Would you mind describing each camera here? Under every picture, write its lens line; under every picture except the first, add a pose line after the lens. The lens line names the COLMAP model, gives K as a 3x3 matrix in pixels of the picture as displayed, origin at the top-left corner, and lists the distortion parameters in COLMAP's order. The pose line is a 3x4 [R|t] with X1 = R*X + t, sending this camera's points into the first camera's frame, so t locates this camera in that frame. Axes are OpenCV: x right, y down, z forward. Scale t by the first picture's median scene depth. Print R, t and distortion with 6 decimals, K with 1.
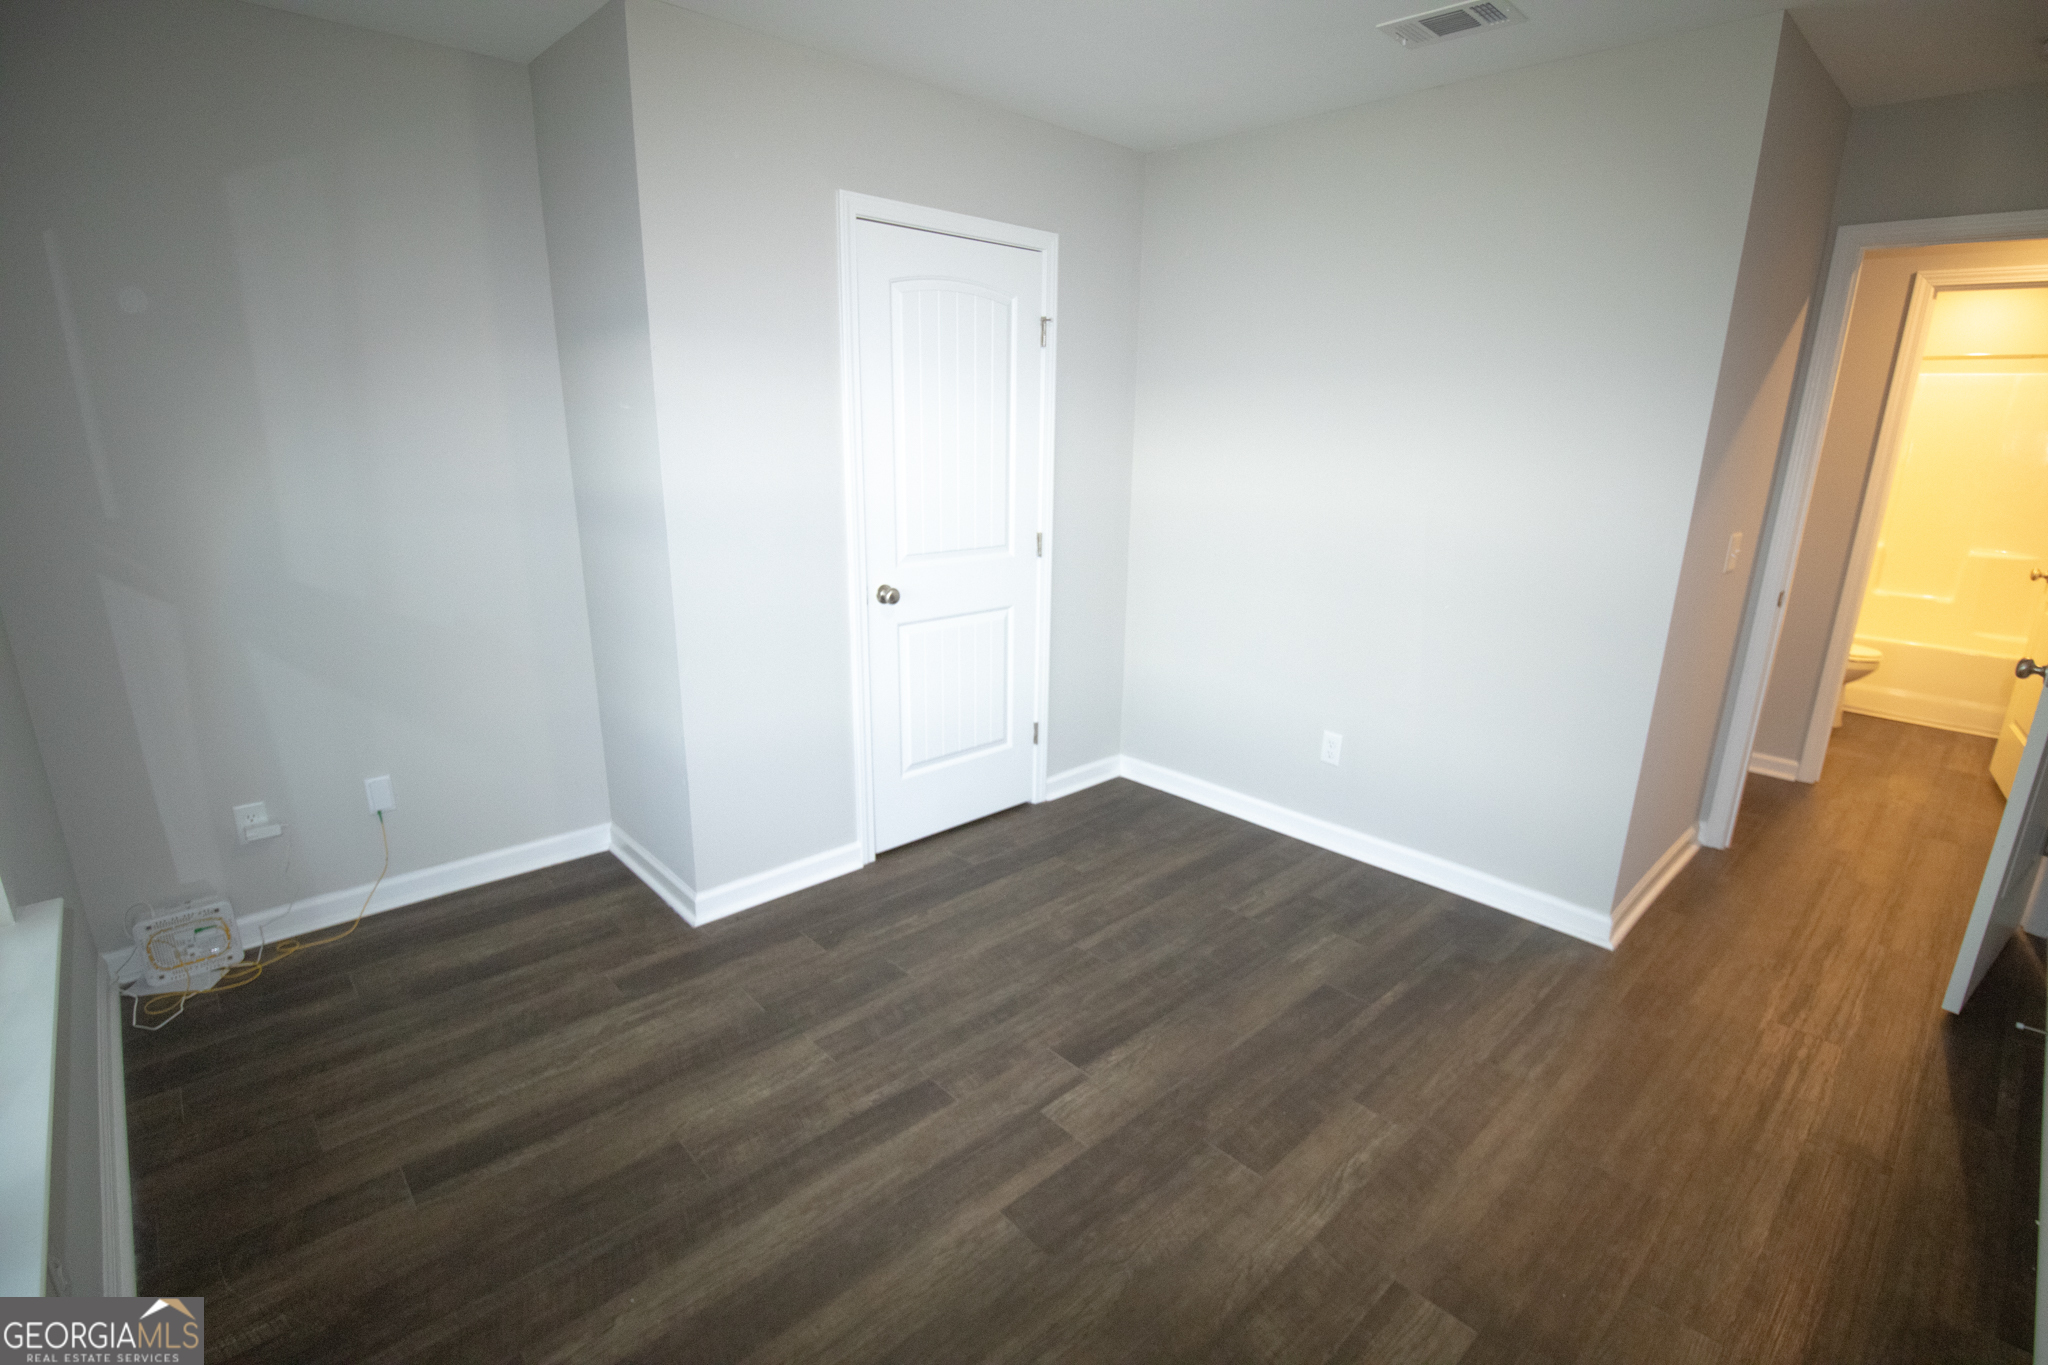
lens RADIAL K [[947.9, 0, 1033.4], [0, 947.9, 684.7], [0, 0, 1]] dist [-0.001253, -0.000162]
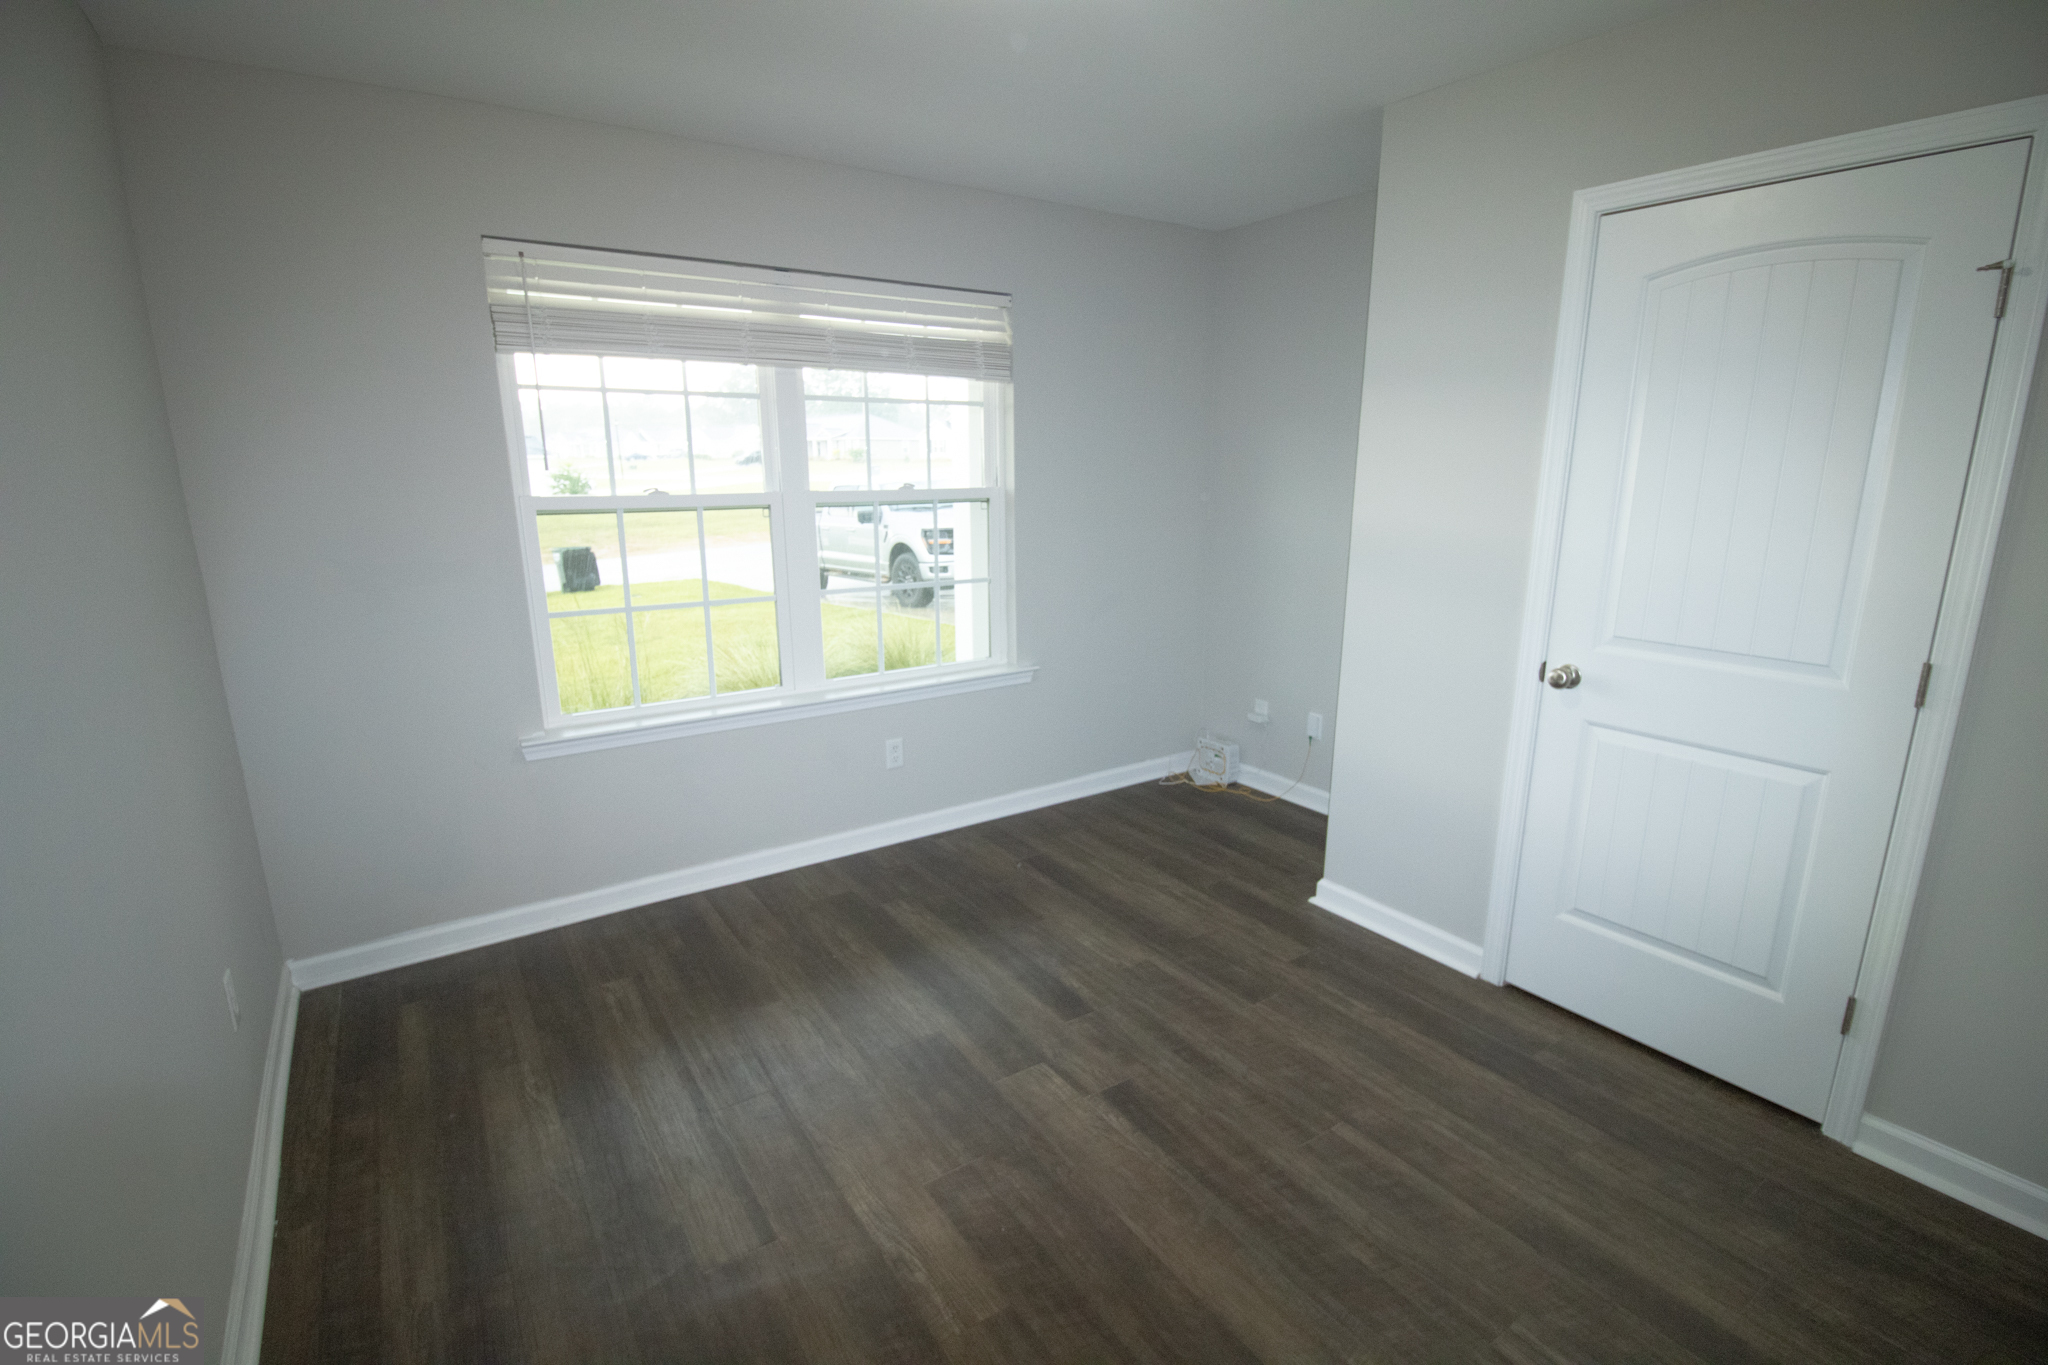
lens RADIAL K [[947.9, 0, 1033.4], [0, 947.9, 684.7], [0, 0, 1]] dist [-0.001253, -0.000162]
pose [[-0.156164, 0.209567, -0.965243, 0.769138], [-0.263004, 0.933130, 0.245145, -0.187779], [0.952072, 0.292146, -0.090605, 0.732673]]
